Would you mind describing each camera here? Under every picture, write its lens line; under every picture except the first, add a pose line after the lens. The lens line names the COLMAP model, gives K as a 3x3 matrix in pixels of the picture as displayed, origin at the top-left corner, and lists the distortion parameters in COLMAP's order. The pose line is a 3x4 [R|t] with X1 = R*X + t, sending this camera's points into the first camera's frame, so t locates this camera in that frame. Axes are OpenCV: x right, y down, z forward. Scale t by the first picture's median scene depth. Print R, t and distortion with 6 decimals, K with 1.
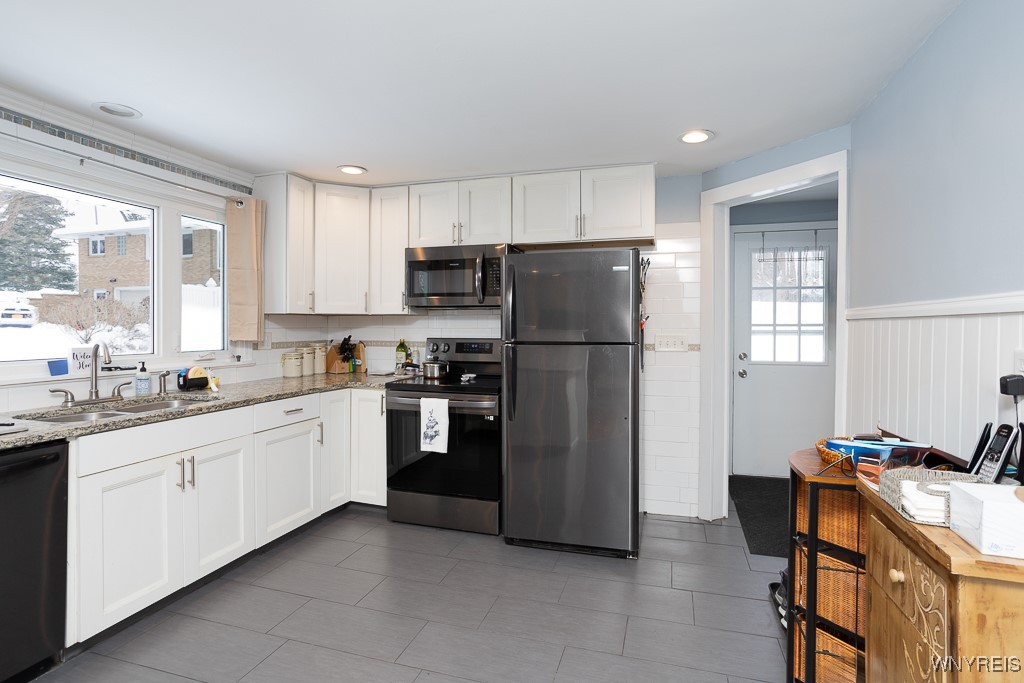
lens RADIAL K [[521.3, 0, 510.9], [0, 521.3, 335.0], [0, 0, 1]] dist [-0.054398, 0.038917]
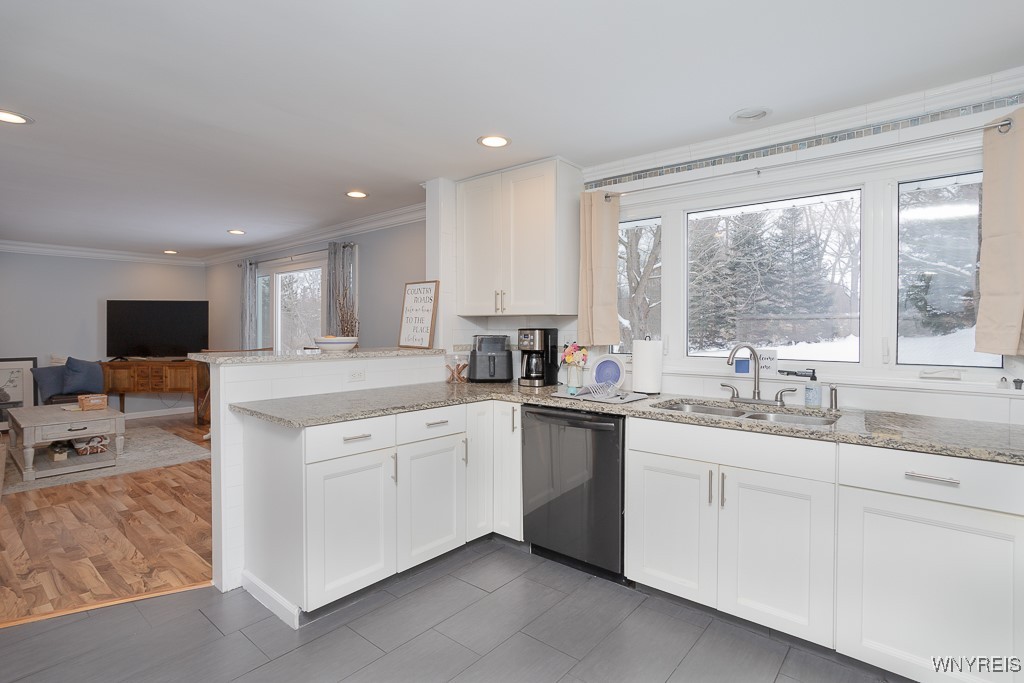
lens RADIAL K [[506.7, 0, 510.9], [0, 506.7, 334.7], [0, 0, 1]] dist [-0.058965, 0.039404]
pose [[-0.383827, 0.012714, -0.923317, 0.229353], [-0.019349, 0.999575, 0.021808, -0.013423], [0.923202, 0.026236, -0.383418, 0.675463]]
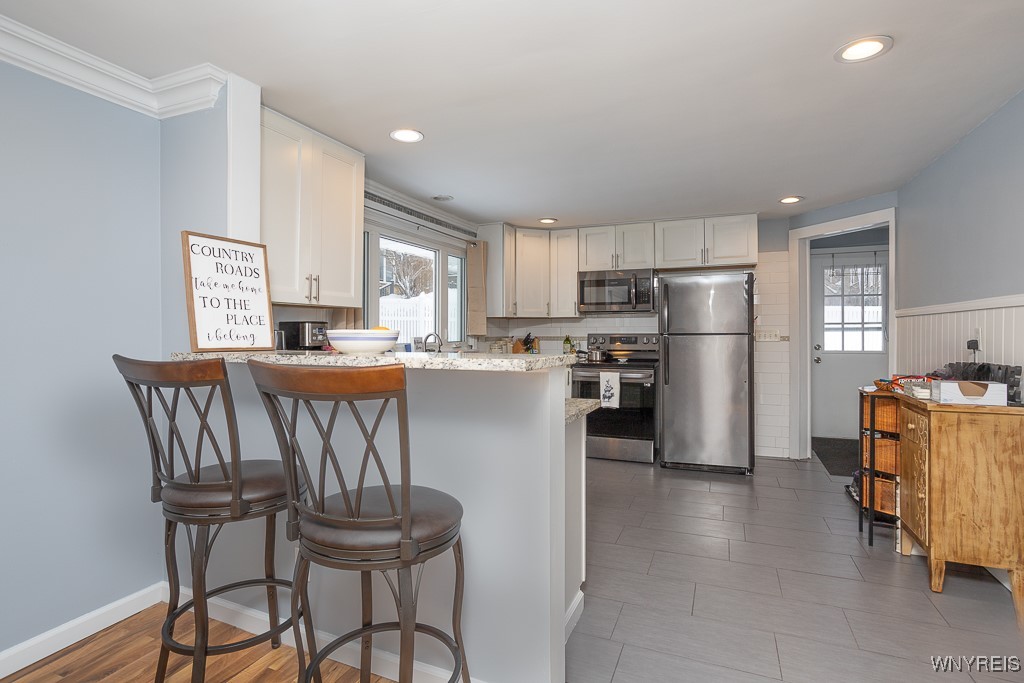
lens RADIAL K [[506.7, 0, 510.9], [0, 506.7, 334.7], [0, 0, 1]] dist [-0.058965, 0.039404]
pose [[0.994609, -0.005026, -0.103572, -0.260513], [0.003688, 0.999907, -0.013105, 0.029133], [0.103628, 0.012653, 0.994536, -0.458304]]
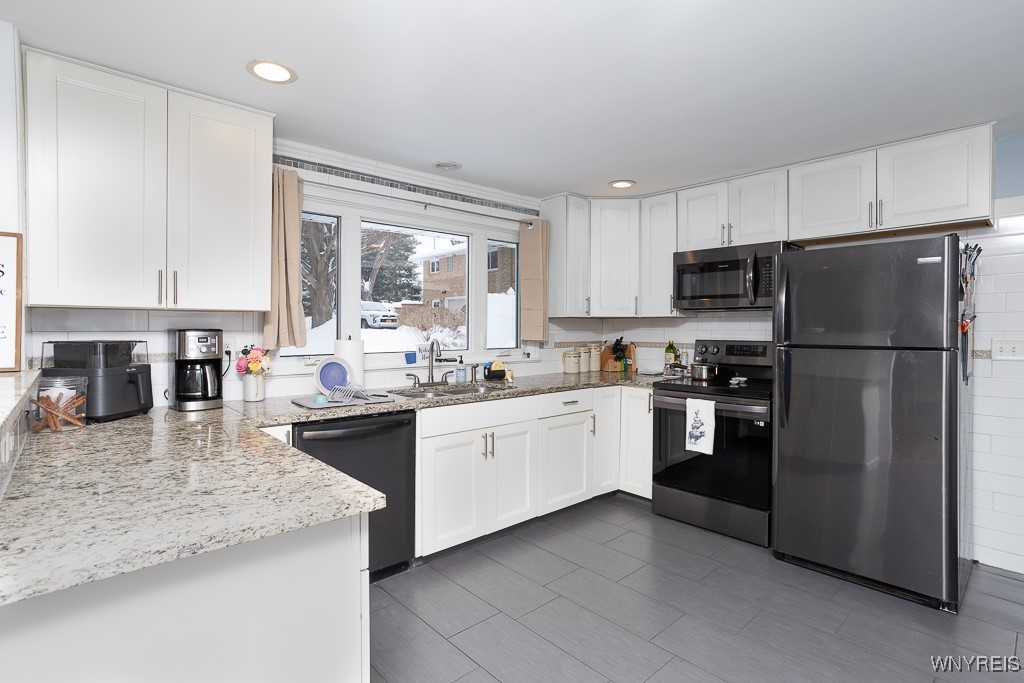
lens RADIAL K [[506.7, 0, 510.9], [0, 506.7, 334.7], [0, 0, 1]] dist [-0.058965, 0.039404]
pose [[0.863151, 0.006167, -0.504909, 0.025494], [-0.008235, 0.999964, -0.001864, 0.000474], [0.504879, 0.005767, 0.863171, -0.028540]]
